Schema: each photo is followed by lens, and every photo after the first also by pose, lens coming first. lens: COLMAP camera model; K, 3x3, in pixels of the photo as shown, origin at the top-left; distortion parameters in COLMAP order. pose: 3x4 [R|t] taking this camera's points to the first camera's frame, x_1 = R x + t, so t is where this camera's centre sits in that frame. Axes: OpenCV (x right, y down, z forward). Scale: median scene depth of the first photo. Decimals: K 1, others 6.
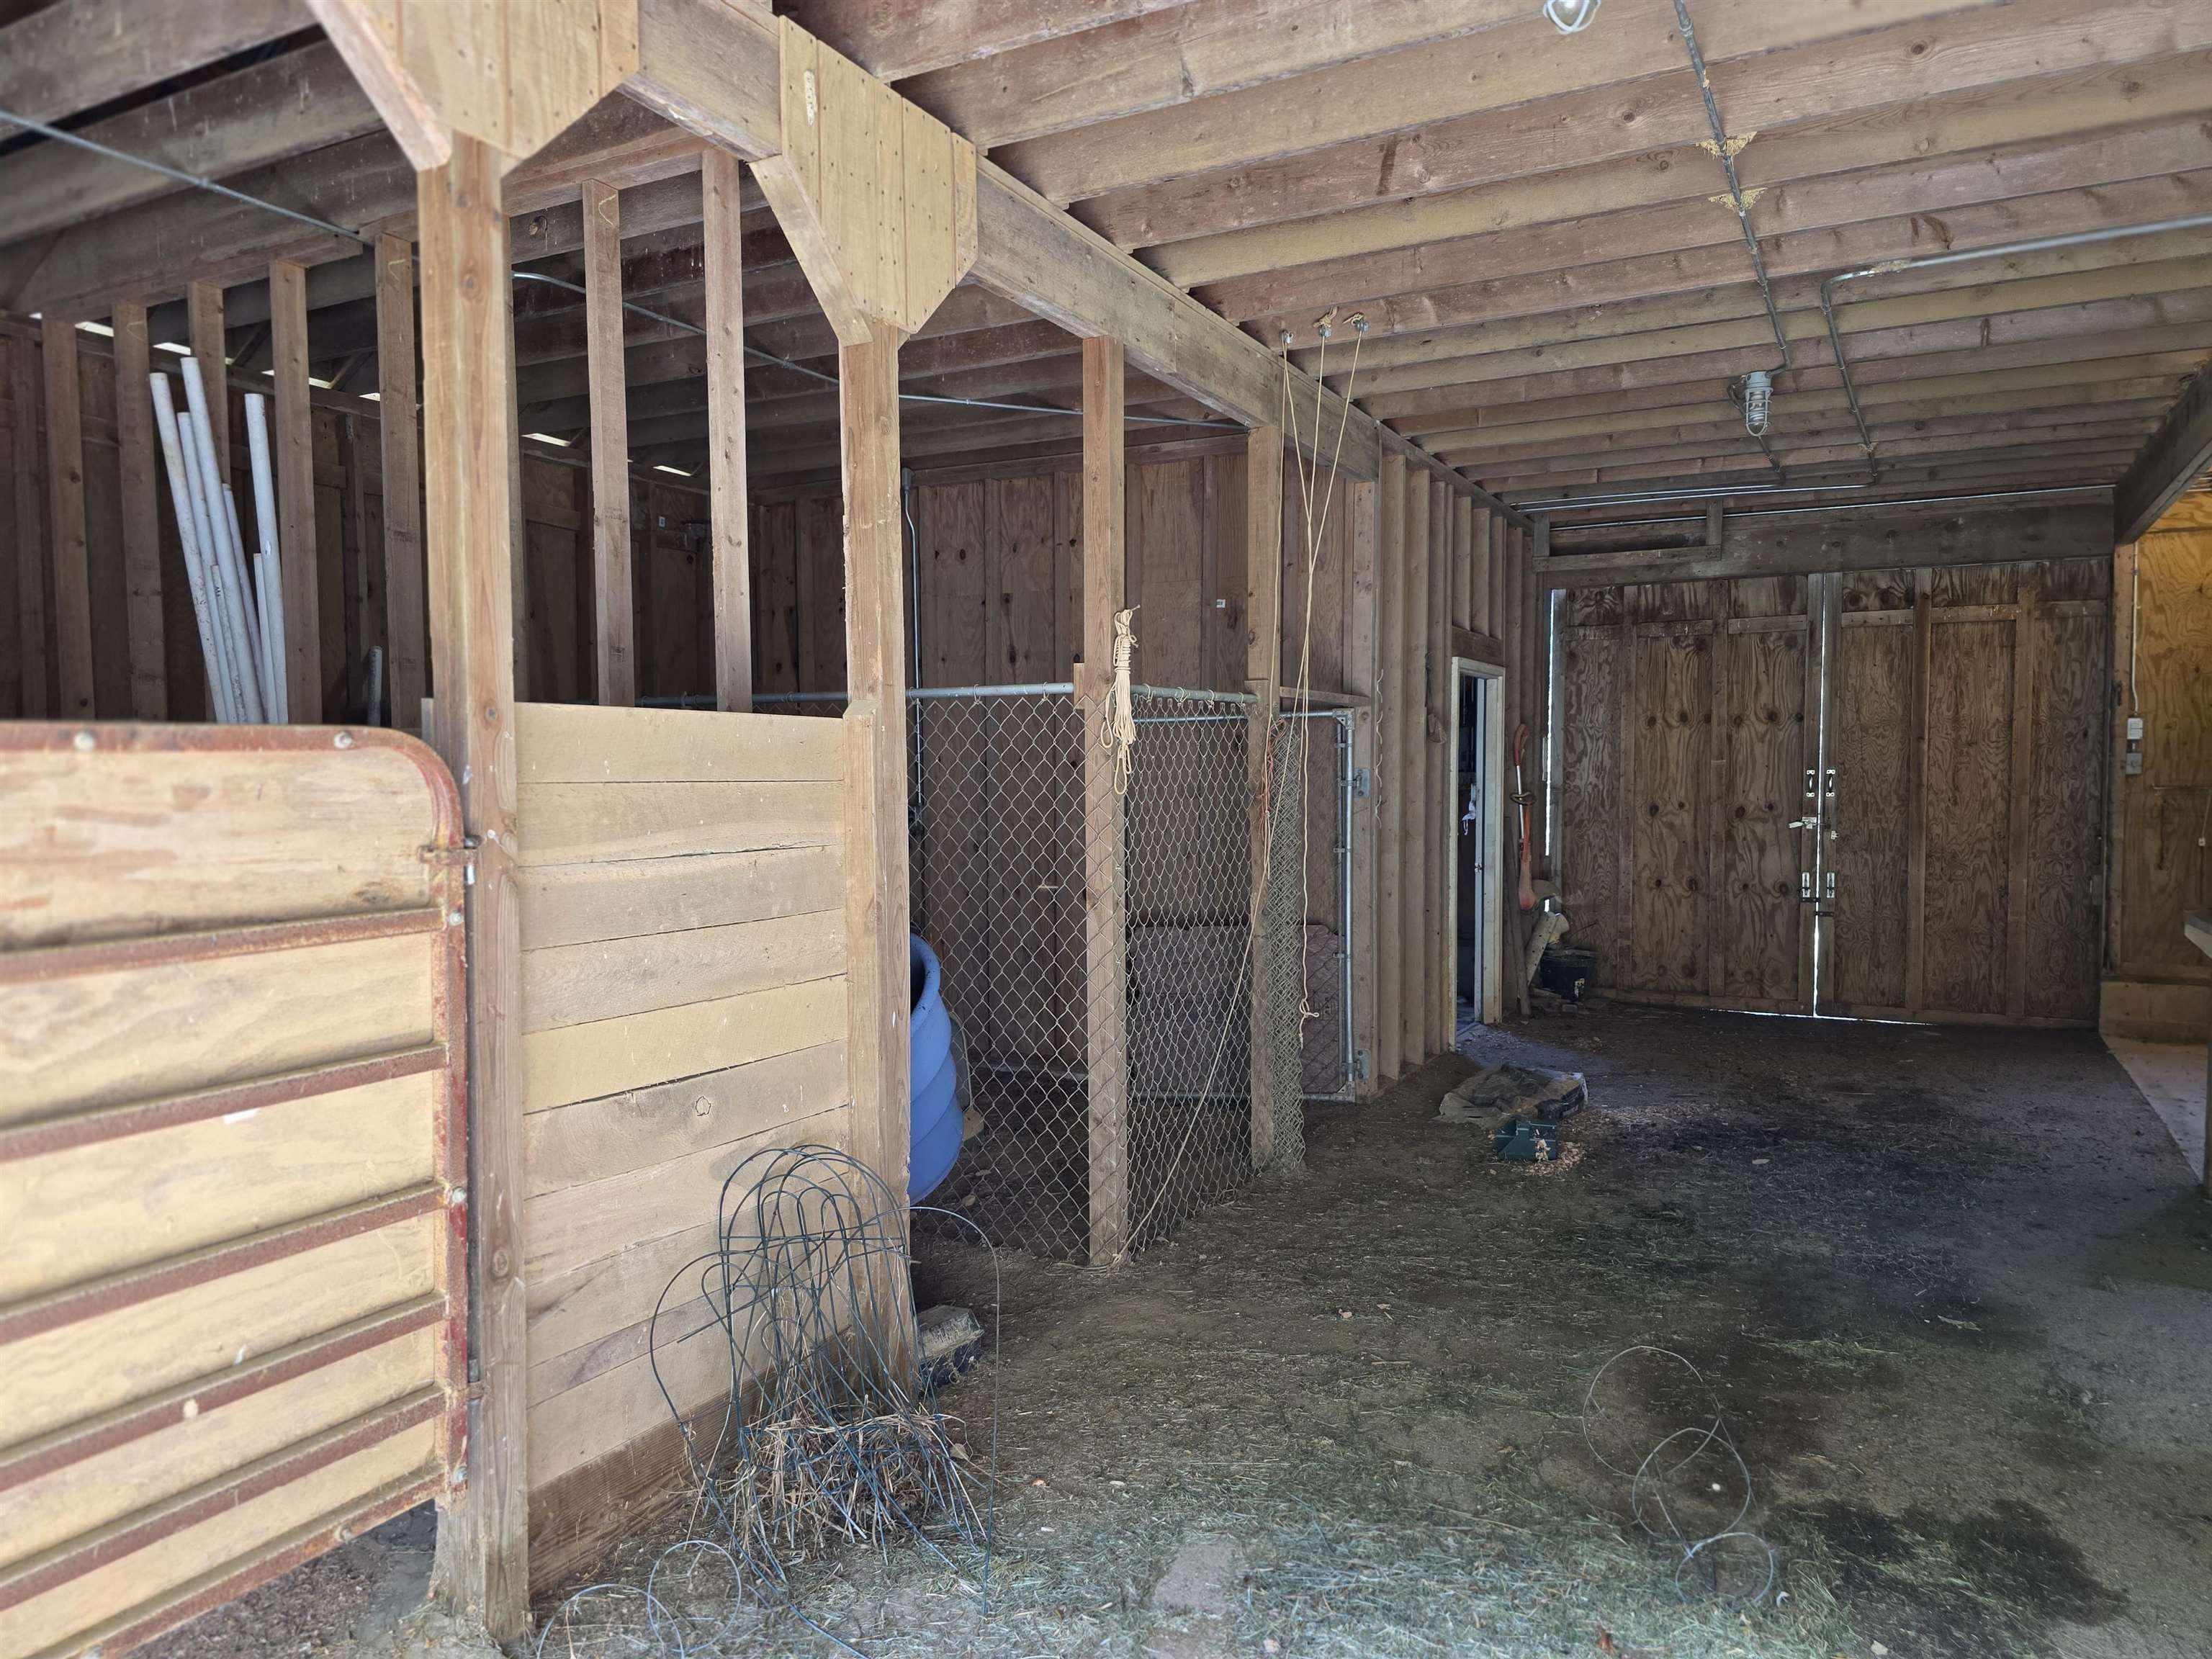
lens RADIAL K [[1486.1, 0, 1110.2], [0, 1486.1, 821.1], [0, 0, 1]] dist [0.049547, -0.045650]
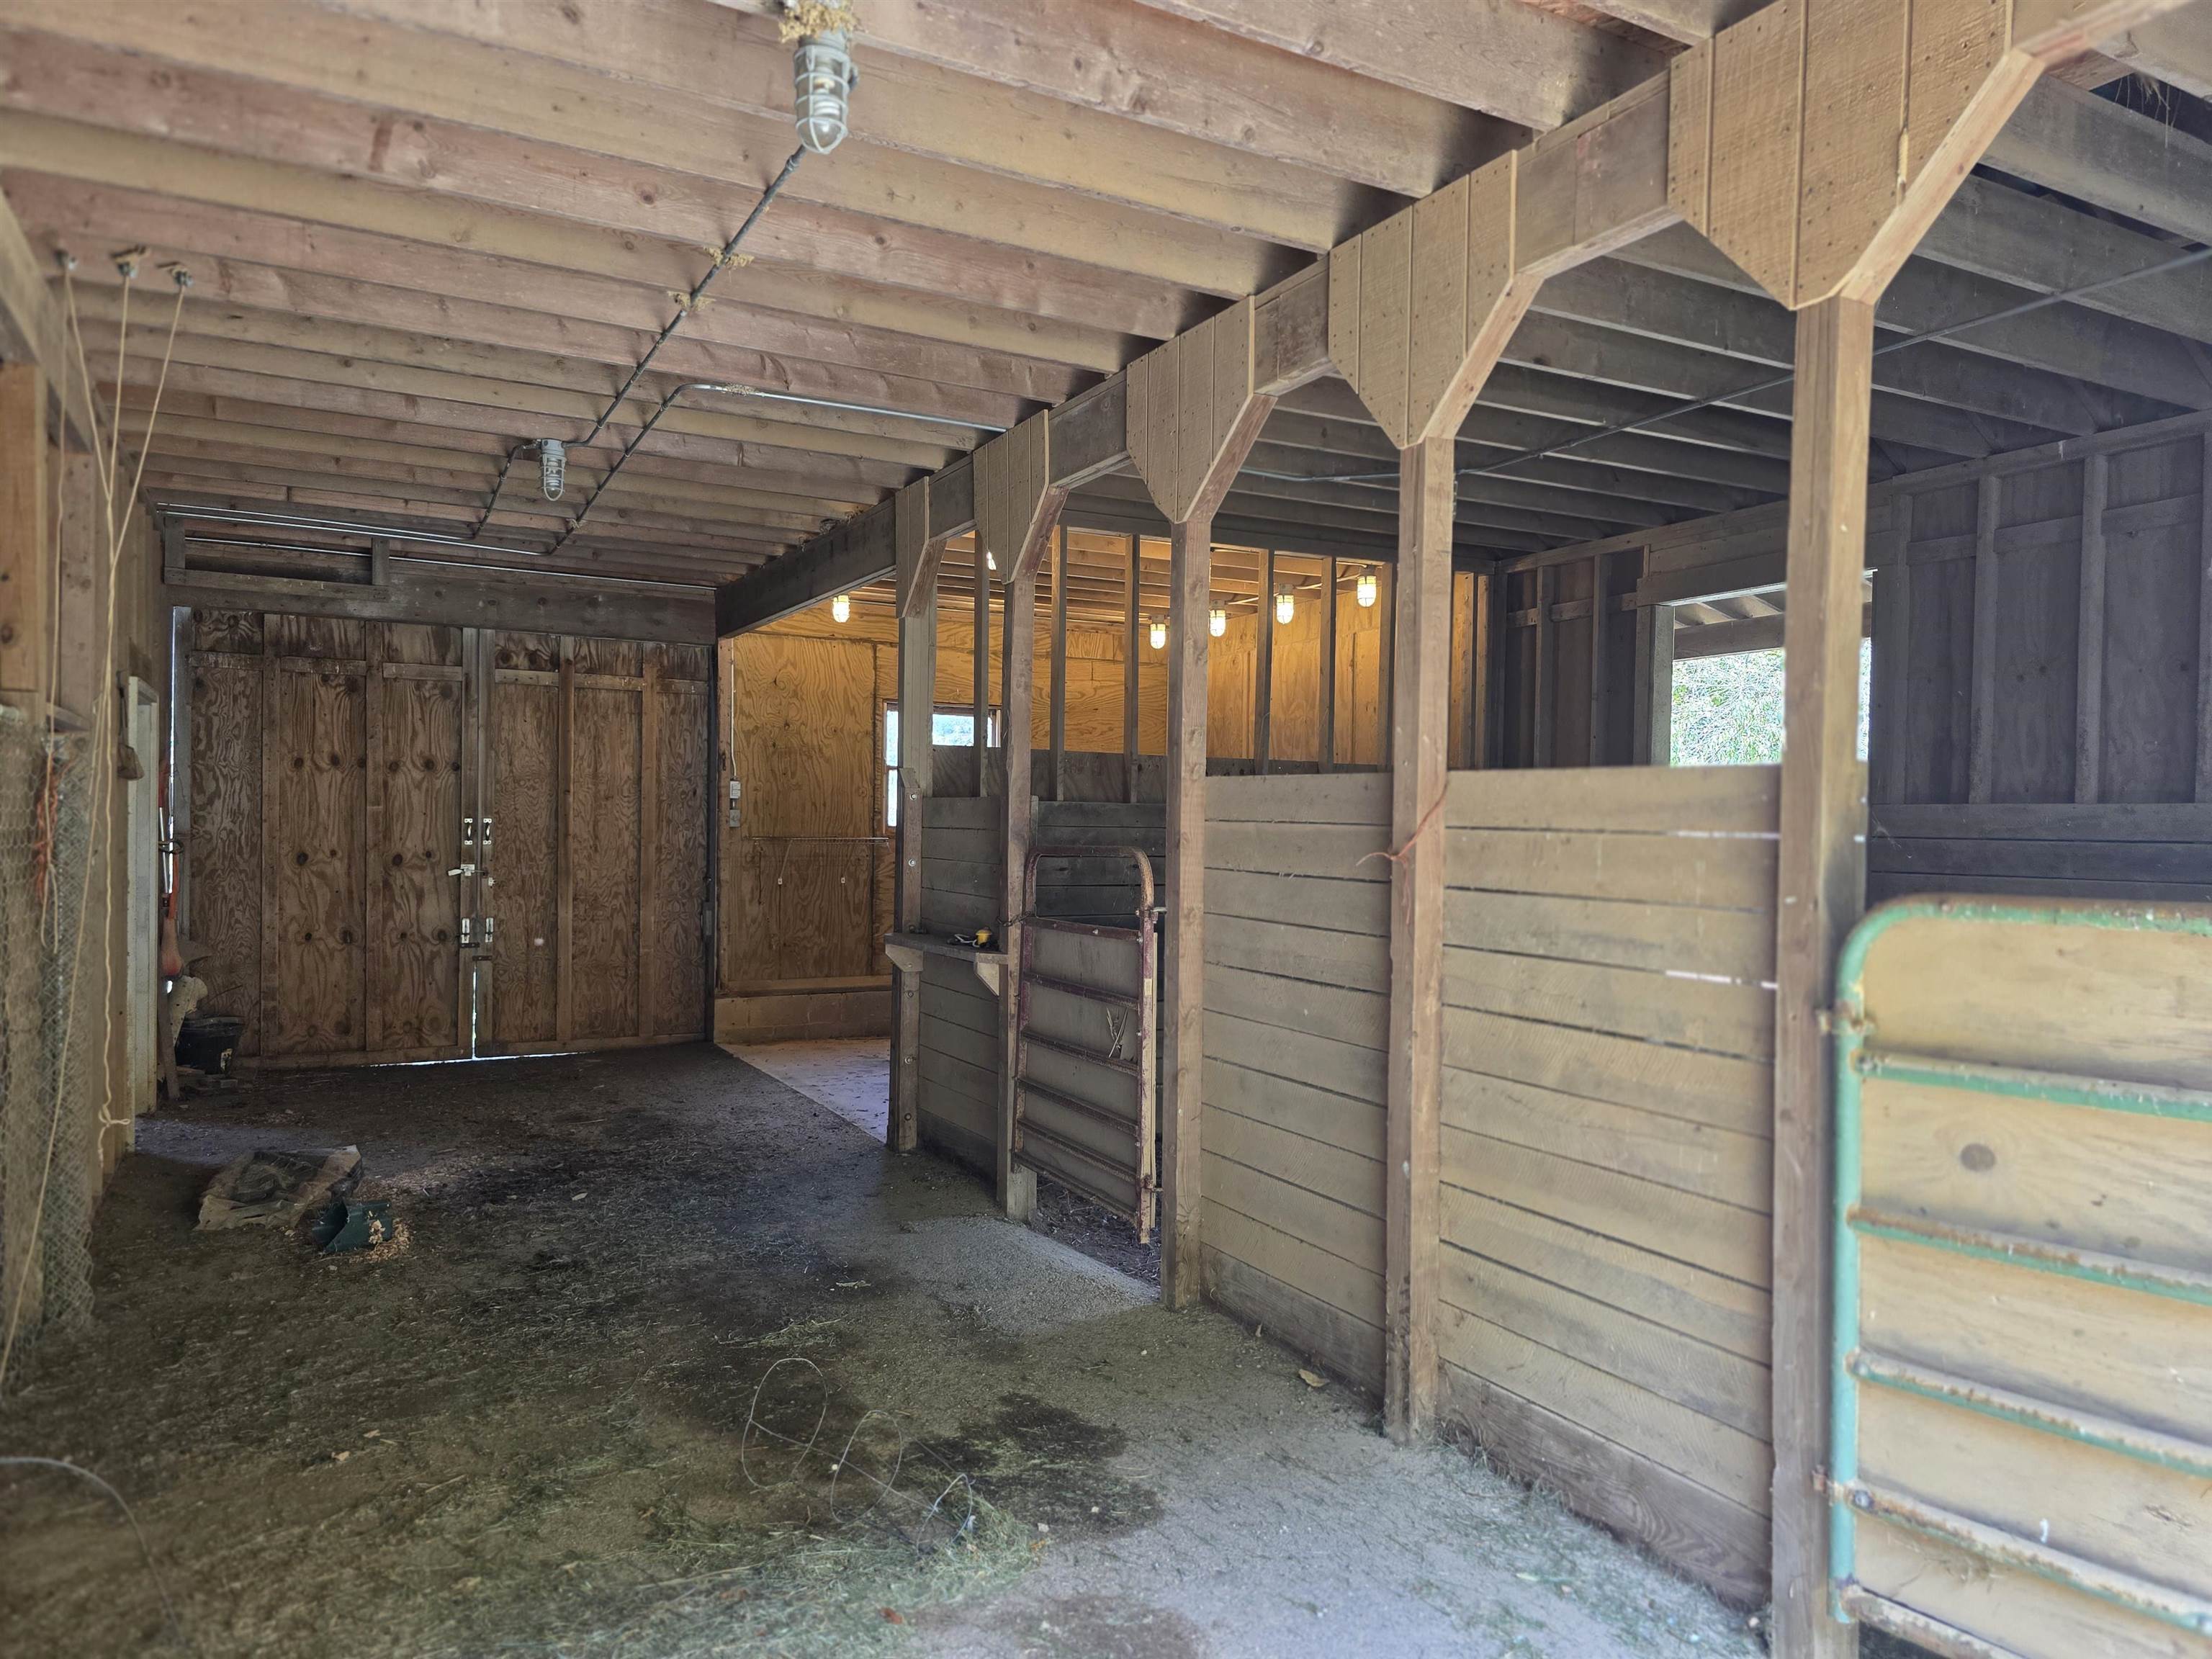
lens RADIAL K [[1486.1, 0, 1110.2], [0, 1486.1, 821.1], [0, 0, 1]] dist [0.049547, -0.045650]
pose [[0.554384, 0.015032, 0.832125, -0.147075], [0.009858, 0.999648, -0.024626, -0.002855], [-0.832202, 0.021855, 0.554041, 0.070631]]
